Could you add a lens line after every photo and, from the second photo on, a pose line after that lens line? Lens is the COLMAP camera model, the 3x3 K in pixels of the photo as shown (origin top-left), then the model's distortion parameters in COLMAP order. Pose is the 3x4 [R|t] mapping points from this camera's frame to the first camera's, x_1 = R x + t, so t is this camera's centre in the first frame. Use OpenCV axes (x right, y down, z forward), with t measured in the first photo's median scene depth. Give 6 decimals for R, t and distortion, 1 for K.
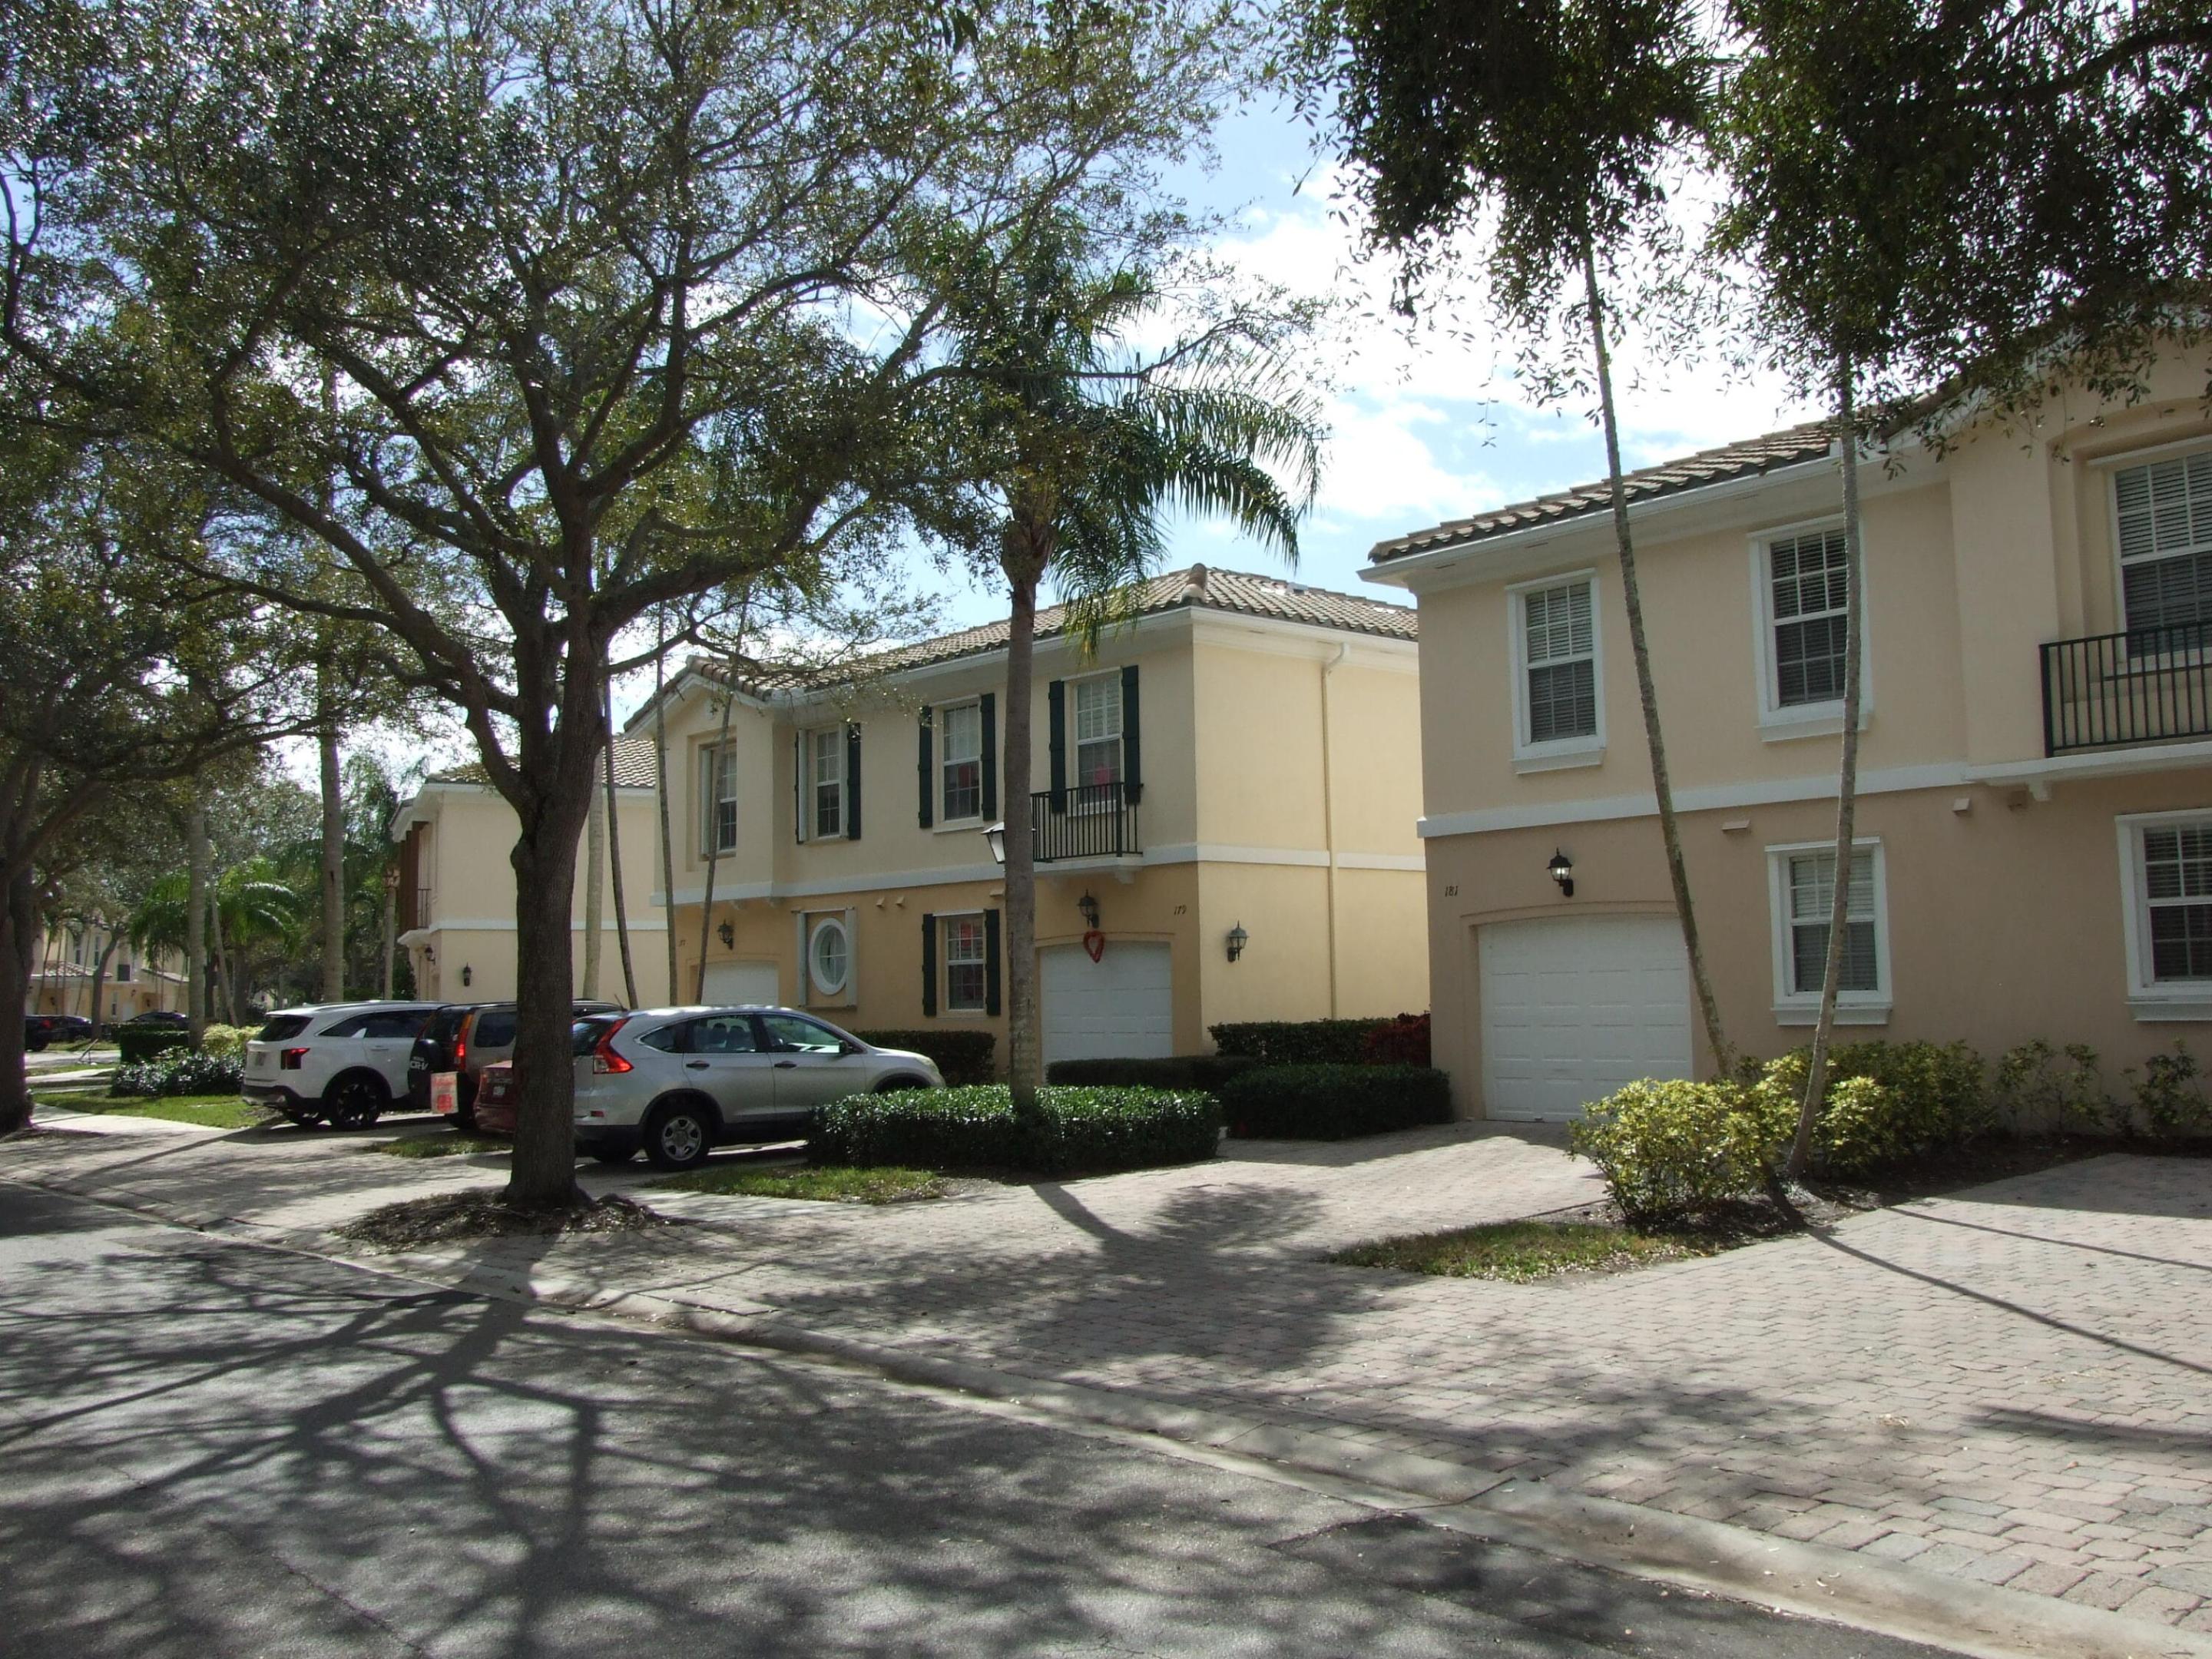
lens RADIAL K [[2060.2, 0, 1106.0], [0, 2060.2, 829.5], [0, 0, 1]] dist [0.000523, 0.001905]
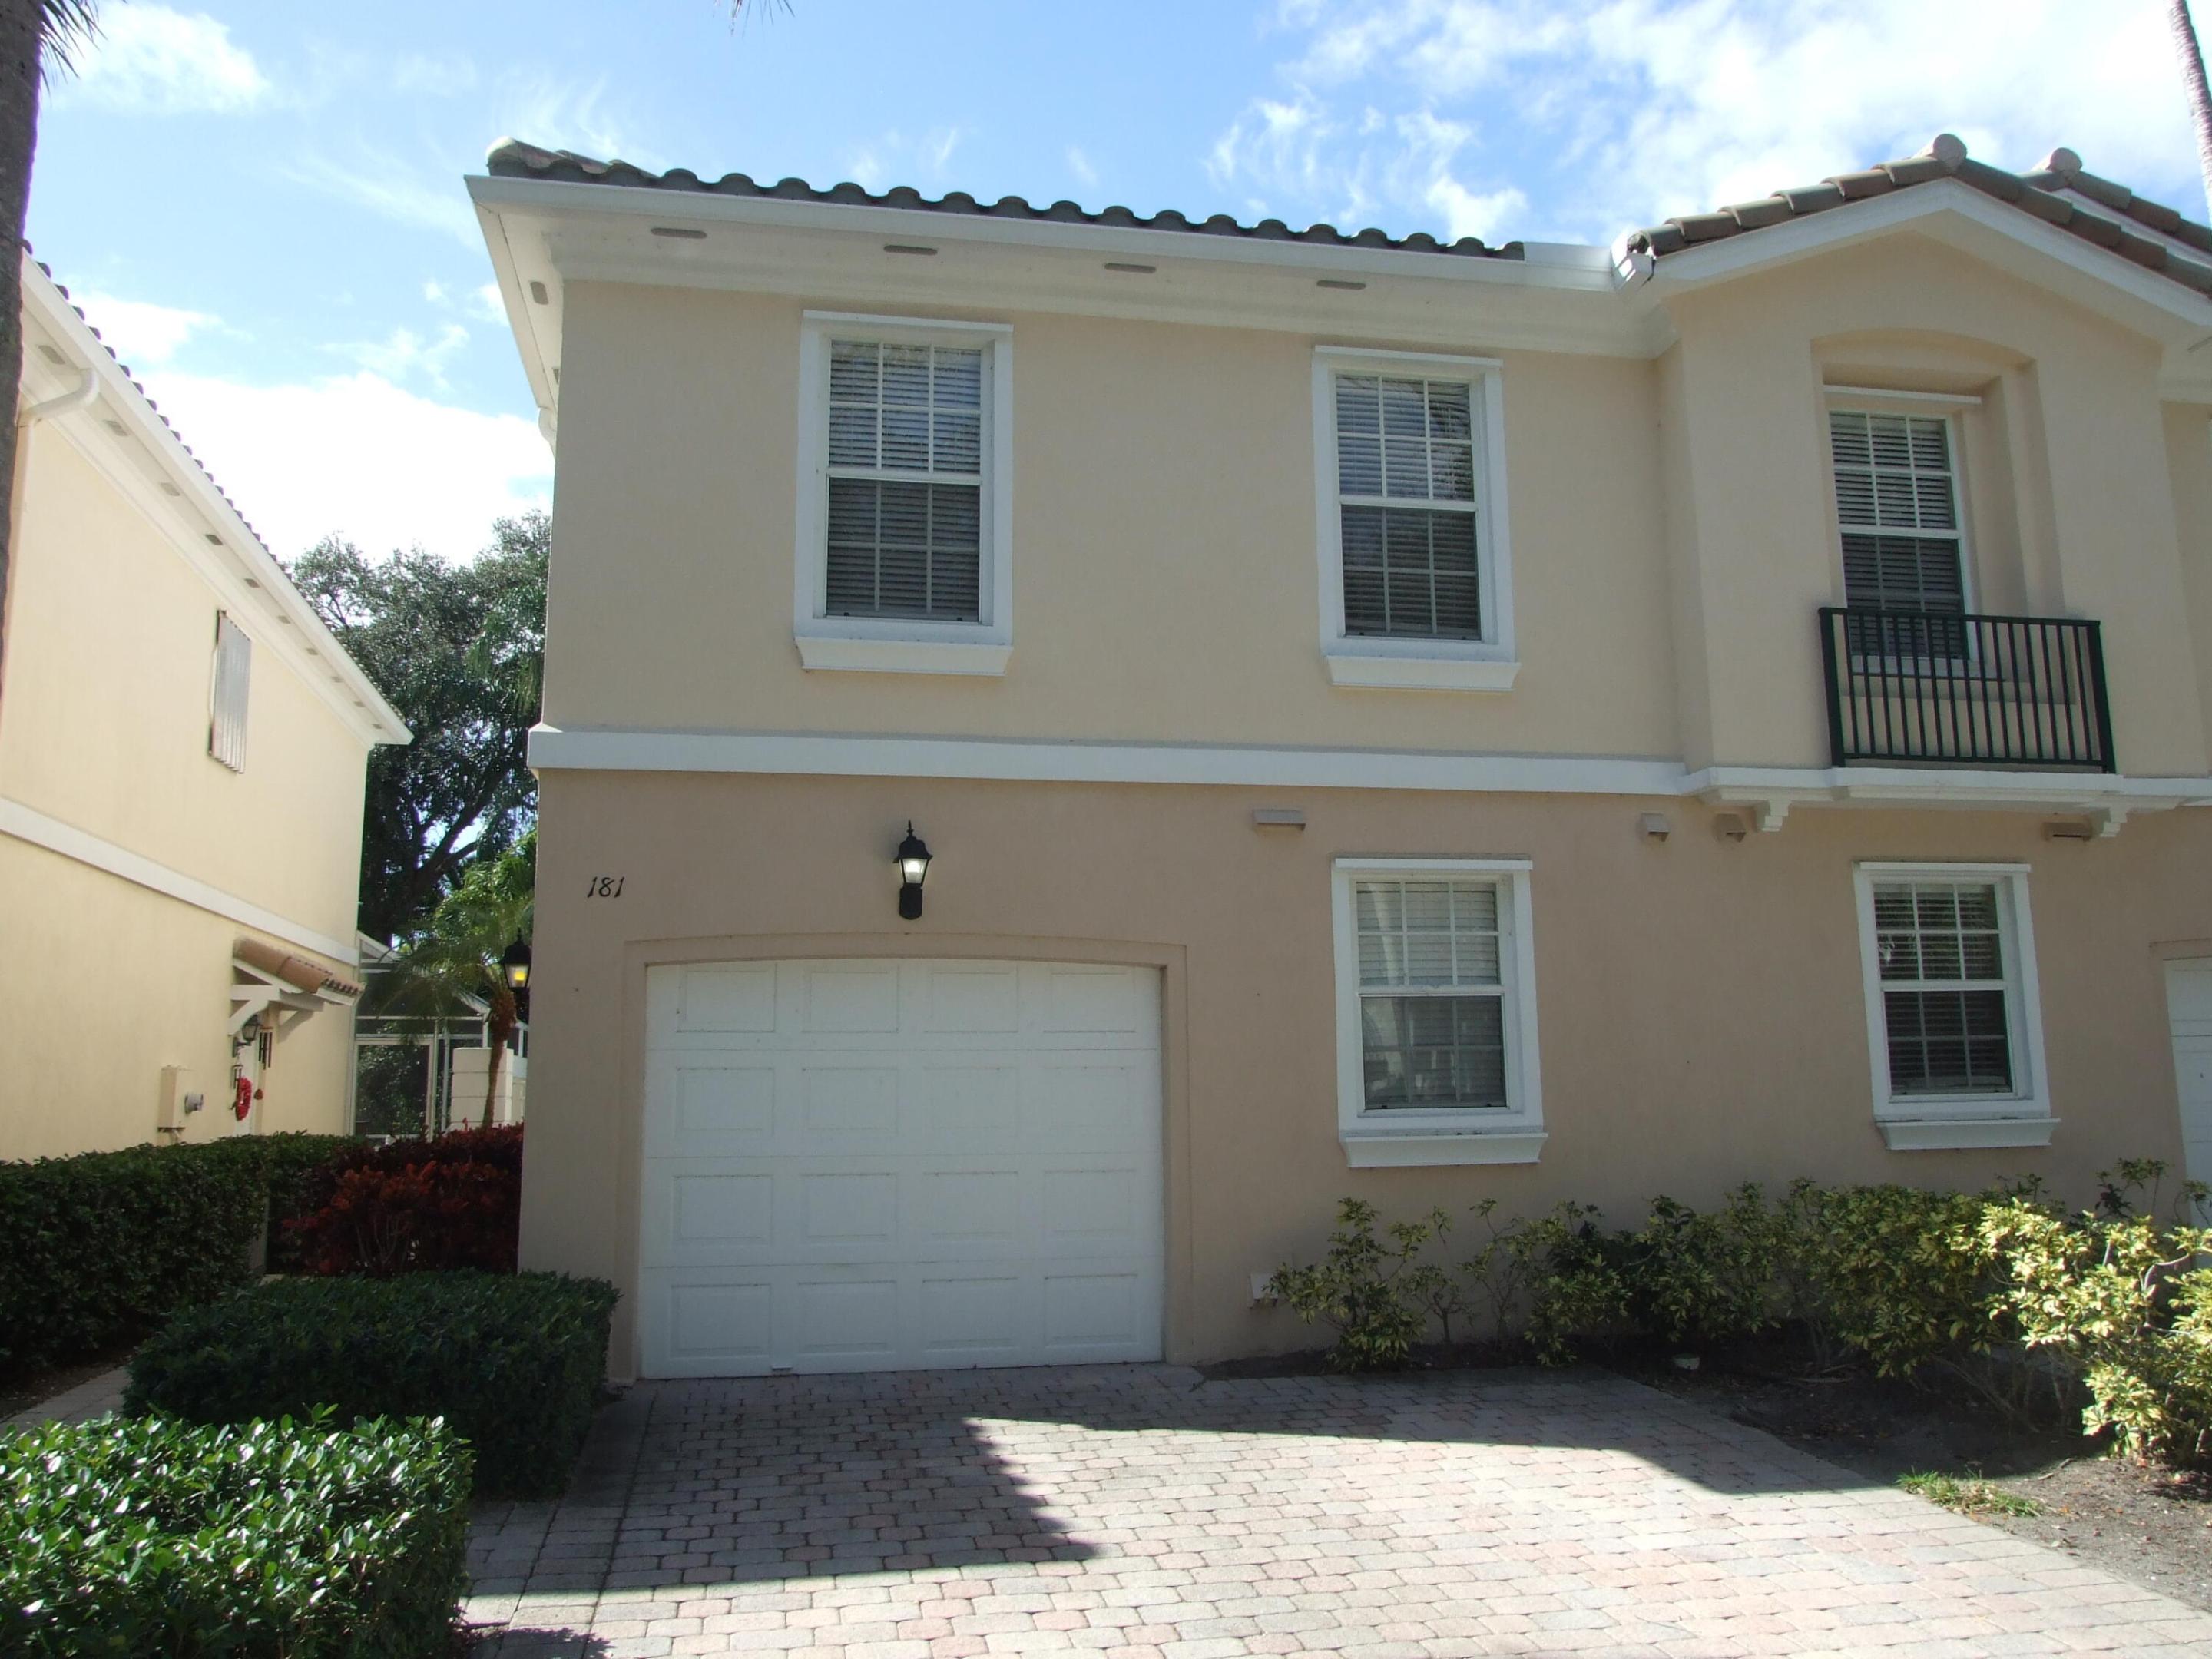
lens RADIAL K [[1781.9, 0, 1104.9], [0, 1781.9, 773.8], [0, 0, 1]] dist [-0.008541, -0.001682]
pose [[0.477666, 0.169607, 0.862014, -0.142804], [-0.072743, 0.985454, -0.153586, 0.062430], [-0.875525, 0.010657, 0.483056, 0.744369]]
